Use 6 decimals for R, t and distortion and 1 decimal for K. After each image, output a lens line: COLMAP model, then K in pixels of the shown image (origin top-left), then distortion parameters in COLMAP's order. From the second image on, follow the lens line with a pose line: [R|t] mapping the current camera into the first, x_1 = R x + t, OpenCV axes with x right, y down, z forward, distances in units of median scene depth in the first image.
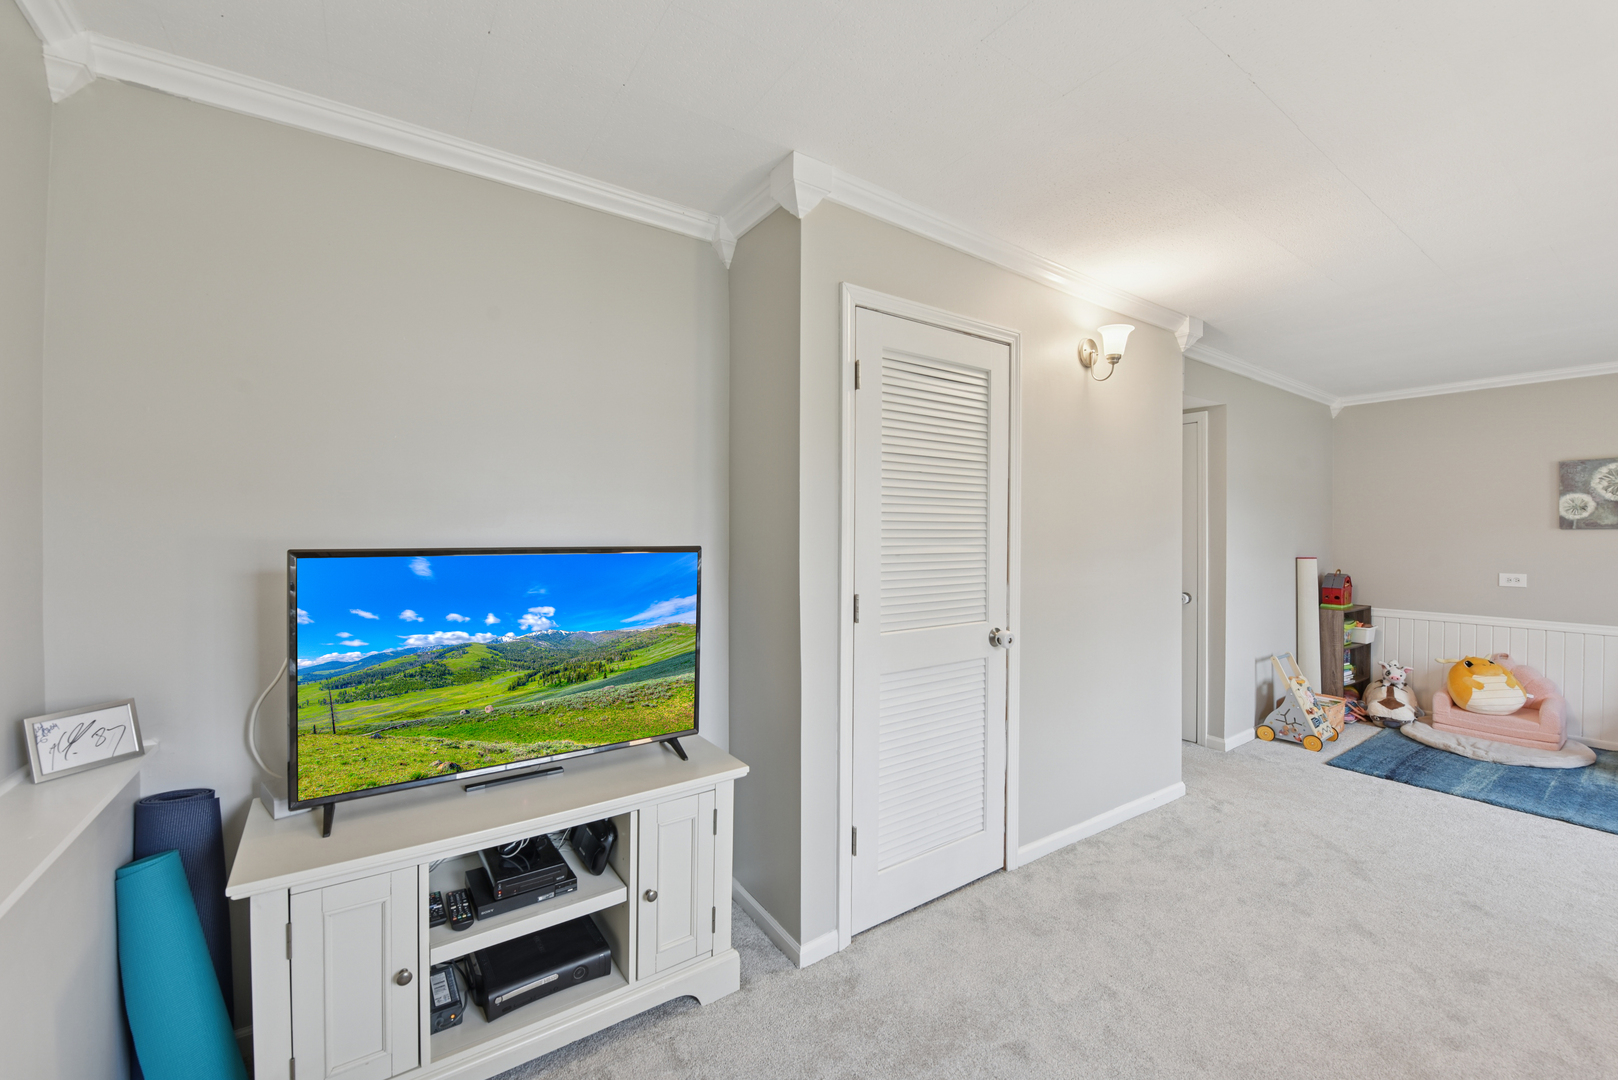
lens RADIAL K [[654.9, 0, 808.7], [0, 654.9, 533.7], [0, 0, 1]] dist [-0.019361, -0.000297]
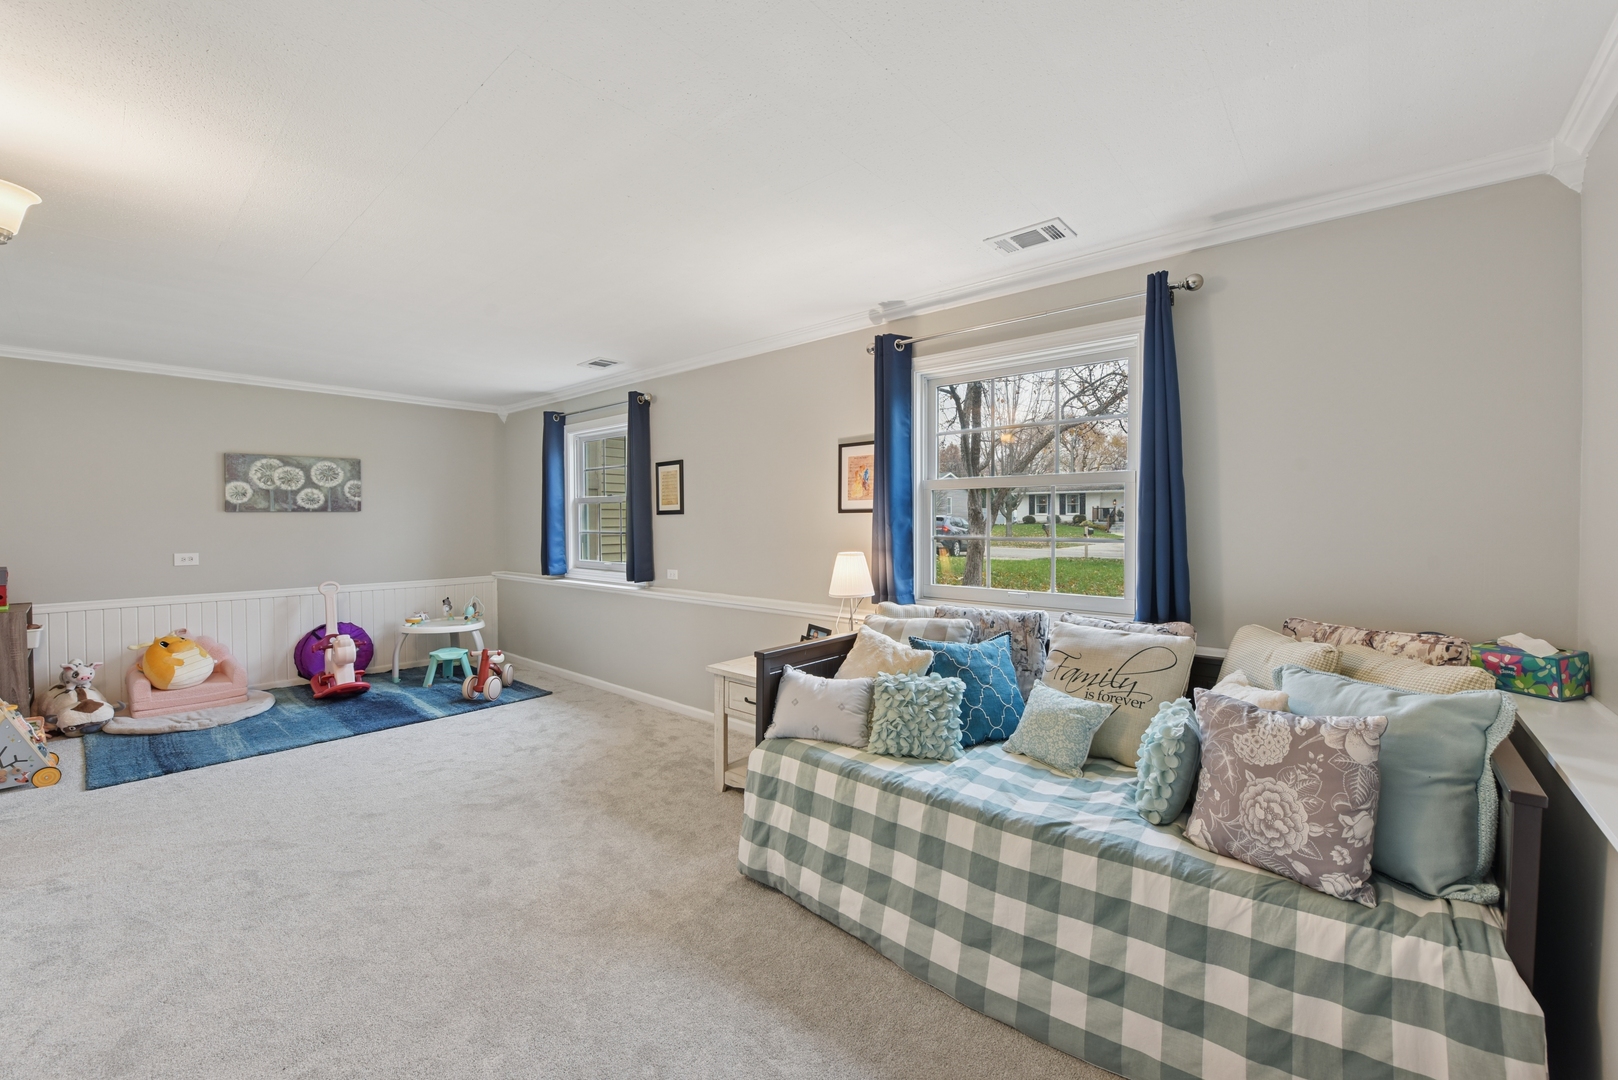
lens RADIAL K [[654.9, 0, 809.4], [0, 654.9, 532.5], [0, 0, 1]] dist [-0.019361, -0.000297]
pose [[-0.258145, -0.025214, 0.965777, -0.225241], [0.001918, 0.999644, 0.026611, 0.001113], [-0.966104, 0.008722, -0.258005, 0.290457]]
